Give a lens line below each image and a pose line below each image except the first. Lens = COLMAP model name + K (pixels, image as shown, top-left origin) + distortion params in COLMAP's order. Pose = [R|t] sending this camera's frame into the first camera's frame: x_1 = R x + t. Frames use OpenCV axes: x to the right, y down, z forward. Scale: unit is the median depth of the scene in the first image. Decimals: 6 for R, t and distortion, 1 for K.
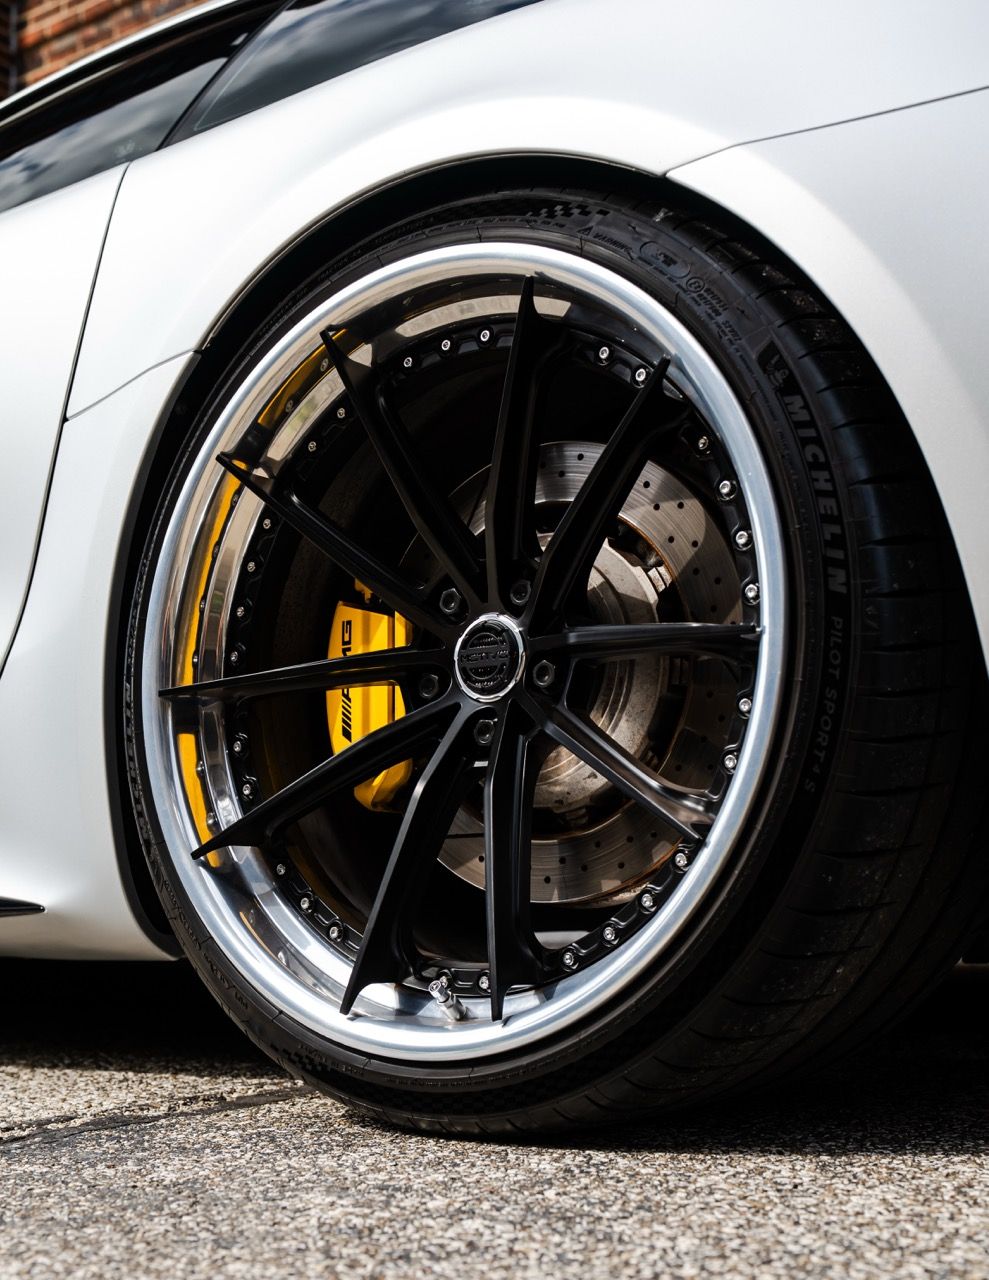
lens RADIAL K [[1739.0, 0, 476.9], [0, 1739.0, 669.7], [0, 0, 1]] dist [0.004065, 0.000000]
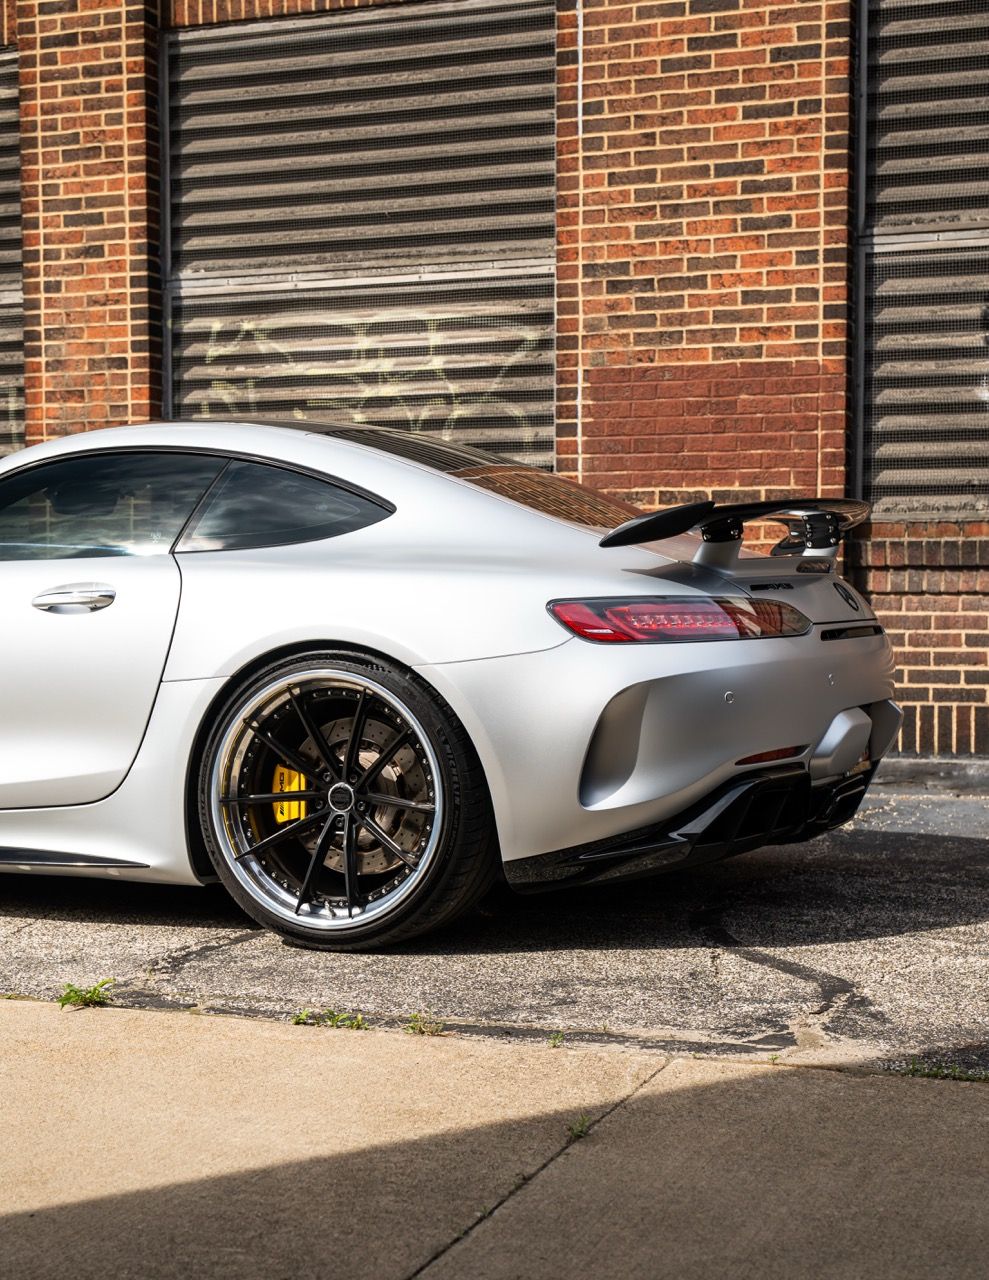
lens RADIAL K [[2086.6, 0, 519.8], [0, 2086.6, 689.3], [0, 0, 1]] dist [0.019301, 0.000000]
pose [[0.971409, 0.011538, 0.237132, -0.580730], [-0.049387, 0.986789, 0.154298, -0.799662], [-0.232219, -0.161597, 0.959146, -2.623558]]
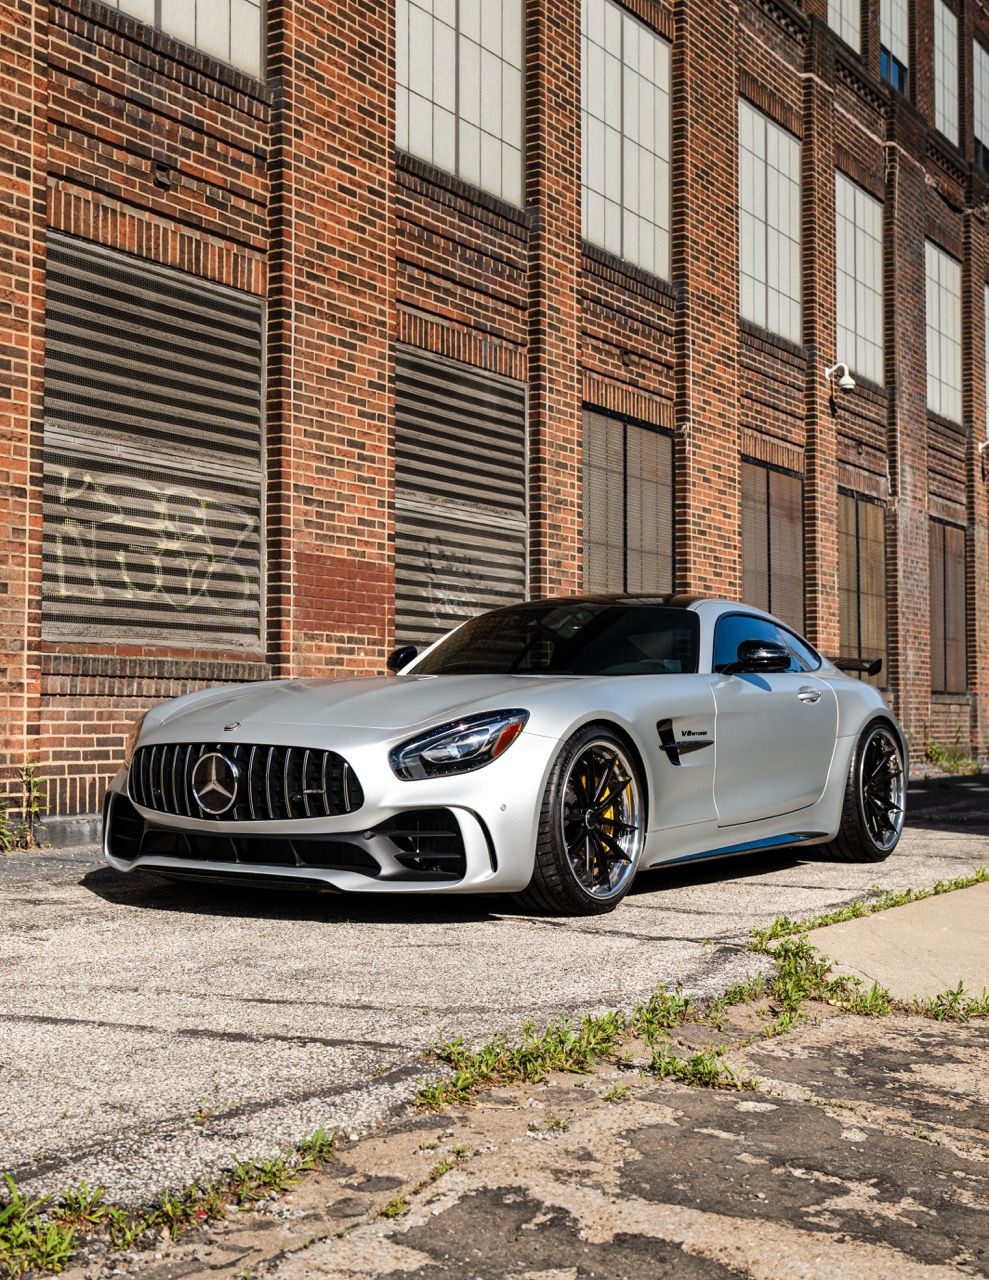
lens RADIAL K [[1739.0, 0, 519.0], [0, 1739.0, 621.3], [0, 0, 1]] dist [0.004065, 0.000000]
pose [[-0.066973, 0.087210, 0.993936, -6.335633], [-0.109023, 0.989568, -0.094173, 0.082286], [-0.991780, -0.114669, -0.056766, 2.408734]]
